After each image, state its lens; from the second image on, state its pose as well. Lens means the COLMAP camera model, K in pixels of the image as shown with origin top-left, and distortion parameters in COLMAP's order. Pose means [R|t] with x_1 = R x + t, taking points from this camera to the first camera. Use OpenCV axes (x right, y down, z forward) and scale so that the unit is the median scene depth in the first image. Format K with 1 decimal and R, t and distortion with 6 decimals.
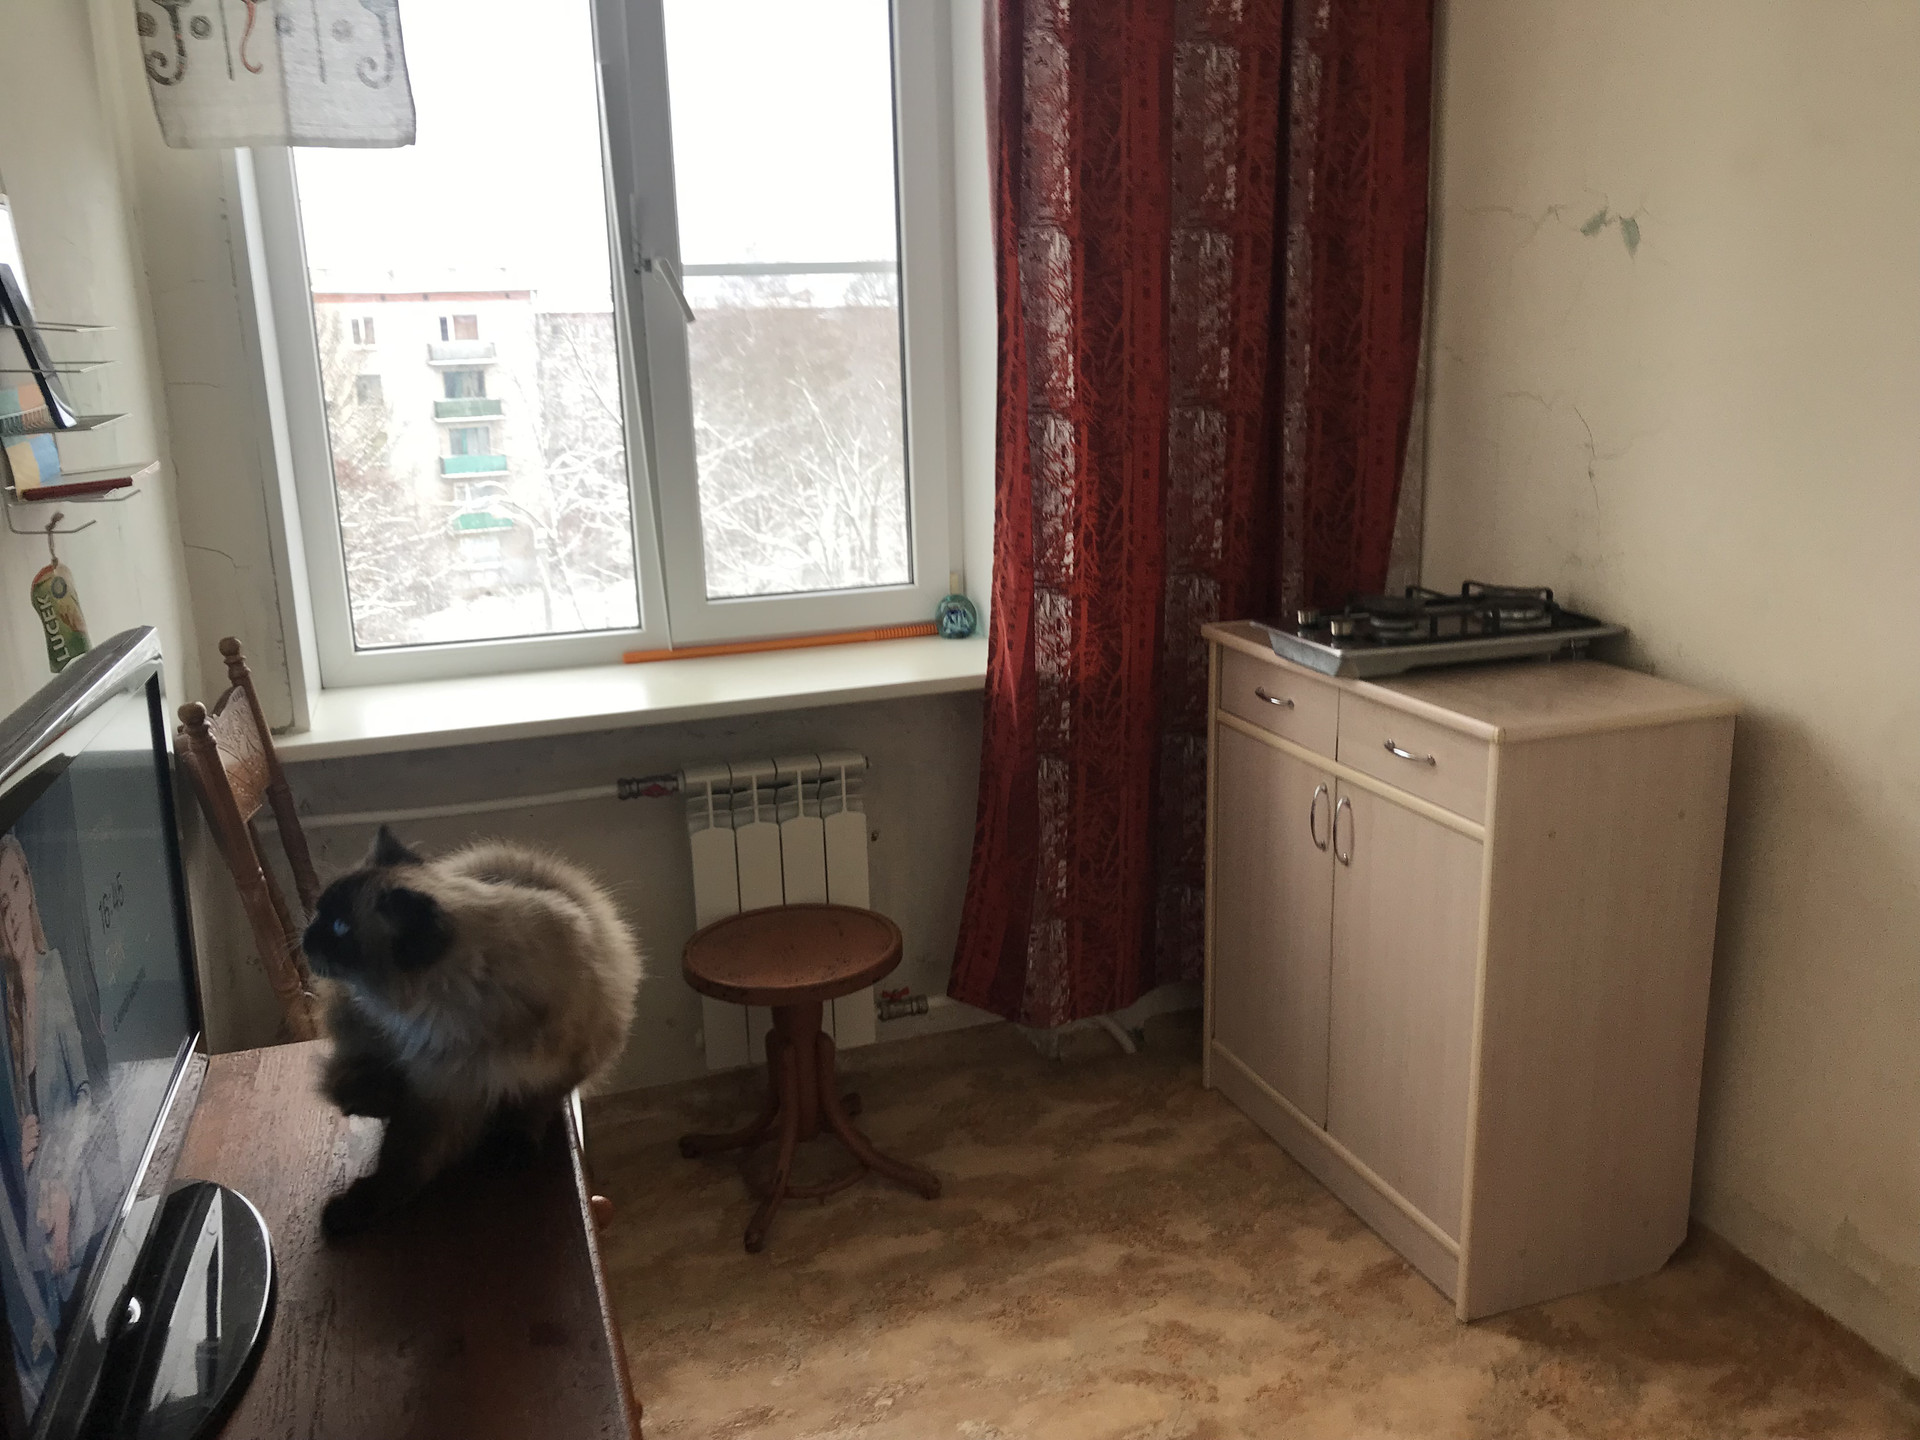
lens RADIAL K [[1560.3, 0, 960.0], [0, 1560.3, 720.0], [0, 0, 1]] dist [-0.006253, -0.018761]
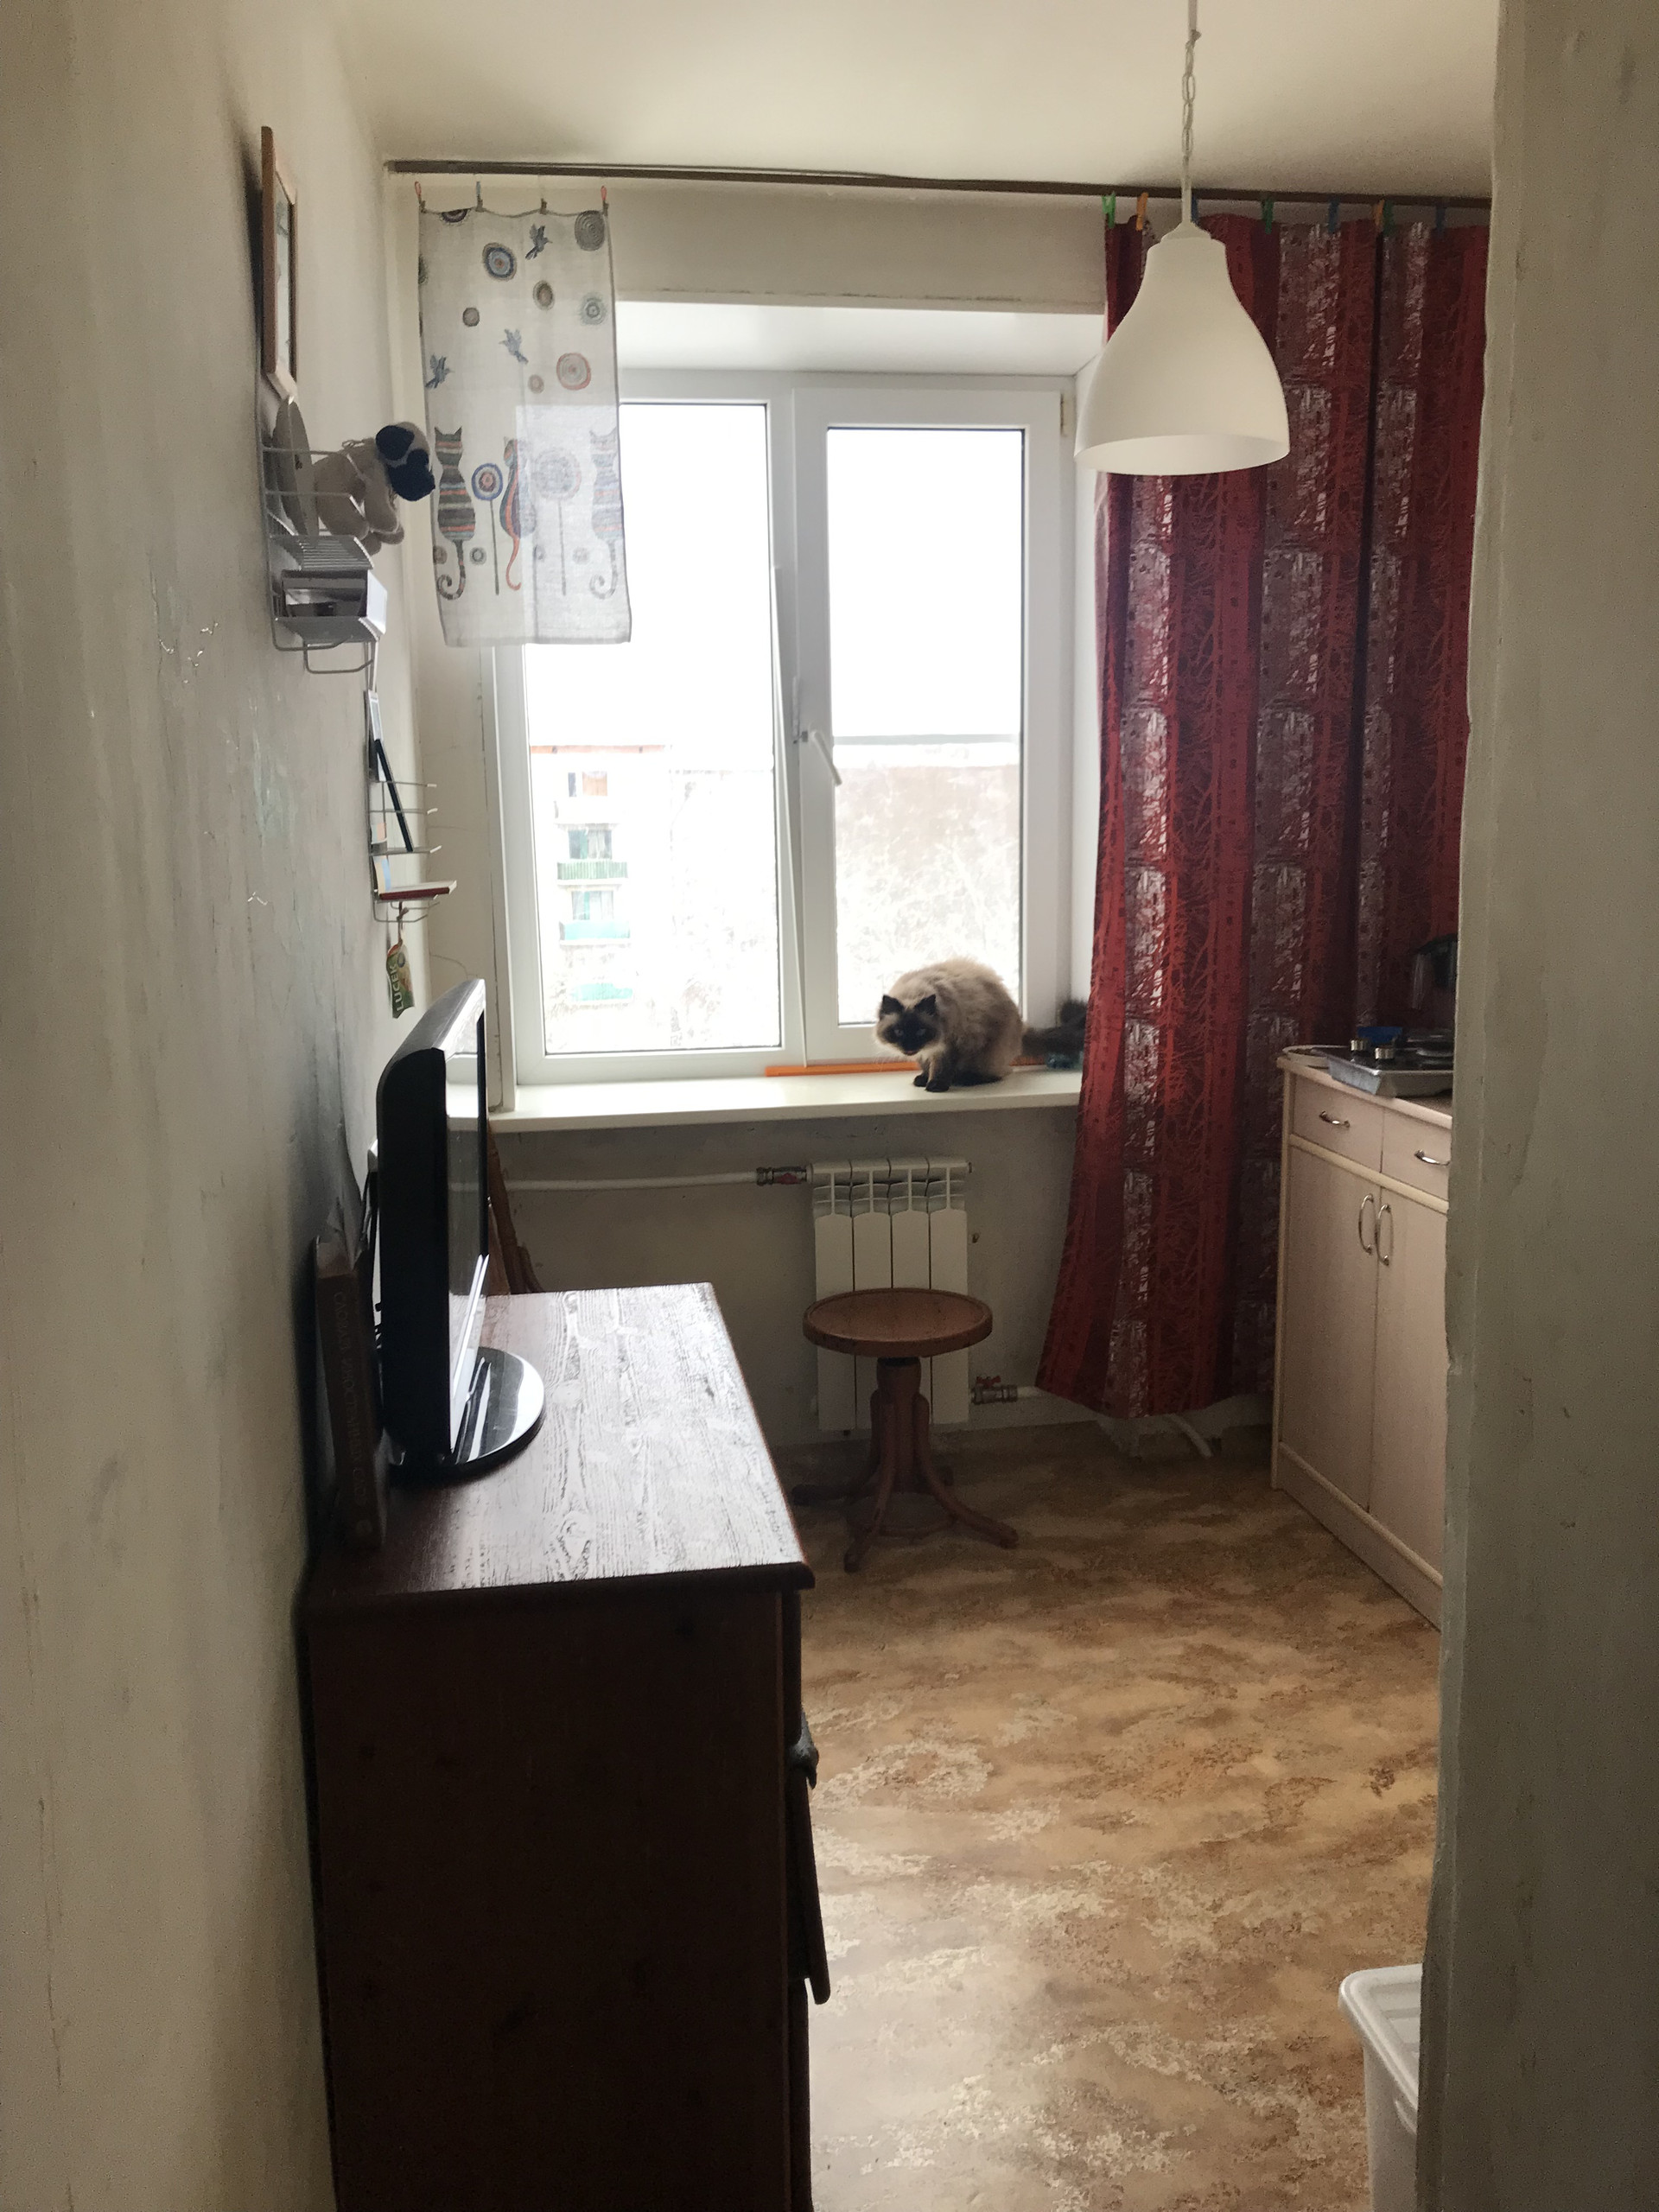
lens RADIAL K [[1769.1, 0, 829.5], [0, 1769.1, 1106.0], [0, 0, 1]] dist [-0.030291, 0.002282]
pose [[0.985757, 0.040605, -0.163200, 0.049566], [-0.051770, 0.996558, -0.064752, 0.076121], [0.160009, 0.072278, 0.984466, -0.304966]]
